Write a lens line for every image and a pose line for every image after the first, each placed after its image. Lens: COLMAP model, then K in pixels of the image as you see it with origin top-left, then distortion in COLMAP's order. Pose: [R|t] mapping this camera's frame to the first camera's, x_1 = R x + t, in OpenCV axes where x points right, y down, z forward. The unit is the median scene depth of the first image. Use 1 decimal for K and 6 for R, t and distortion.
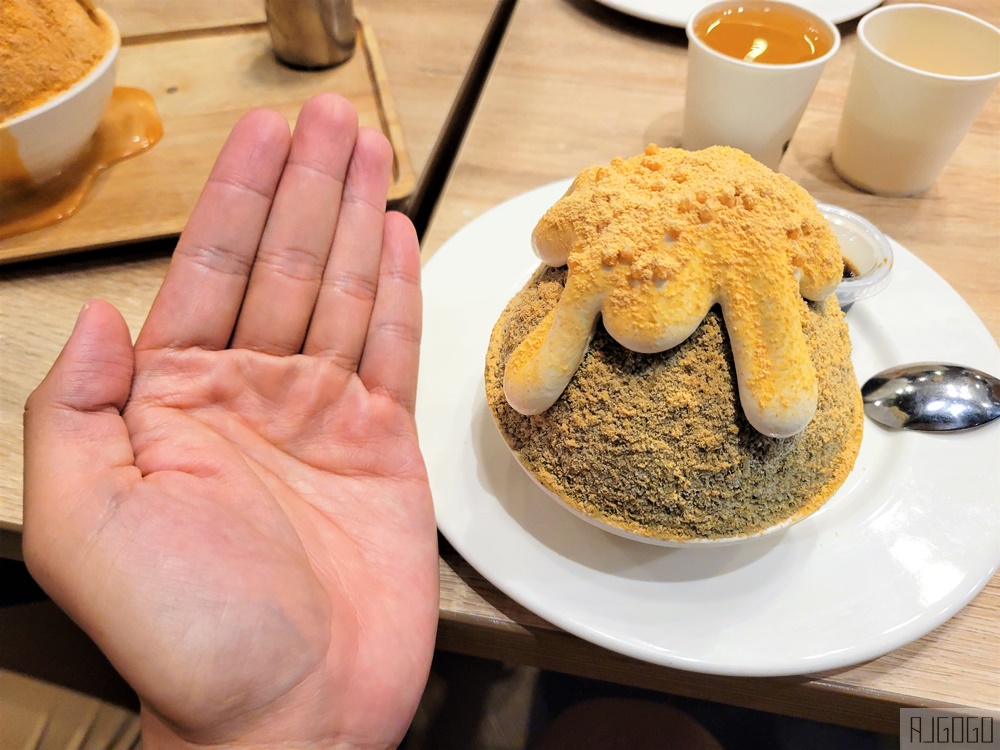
lens RADIAL K [[813.3, 0, 500.5], [0, 813.3, 374.4], [0, 0, 1]] dist [0.004446, 0.013184]
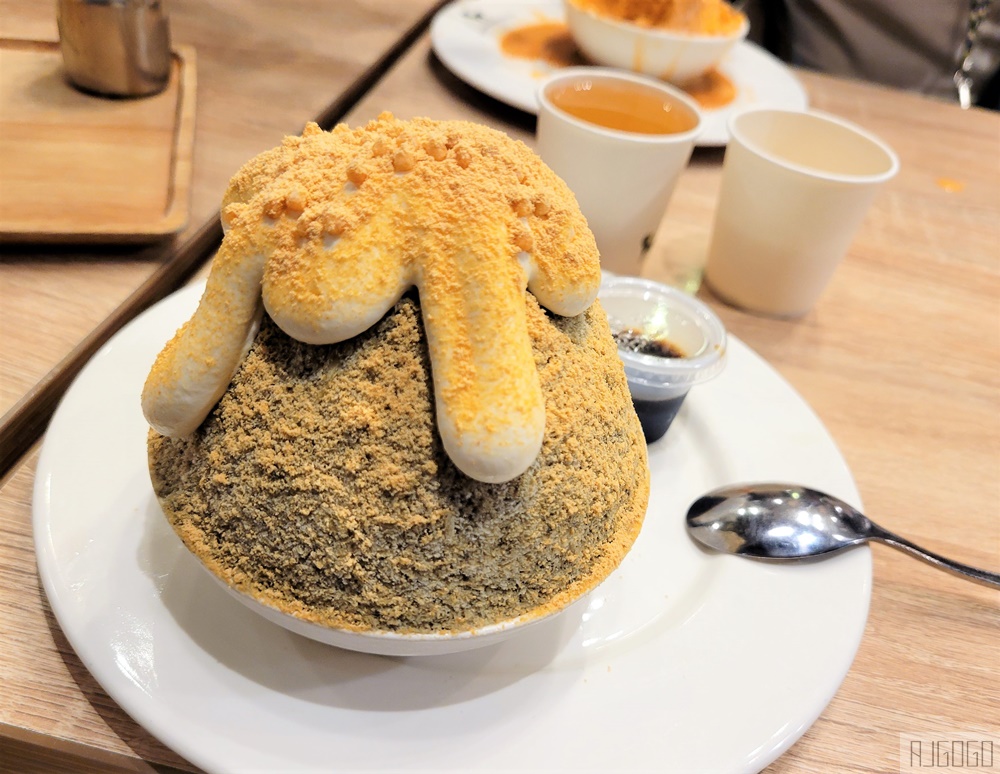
lens RADIAL K [[963.4, 0, 499.4], [0, 963.4, 387.7], [0, 0, 1]] dist [-0.012144, -0.015574]
pose [[0.988489, 0.111601, 0.102147, 0.245033], [-0.091155, 0.978196, -0.186610, 0.148326], [-0.120746, 0.175151, 0.977109, 0.140248]]
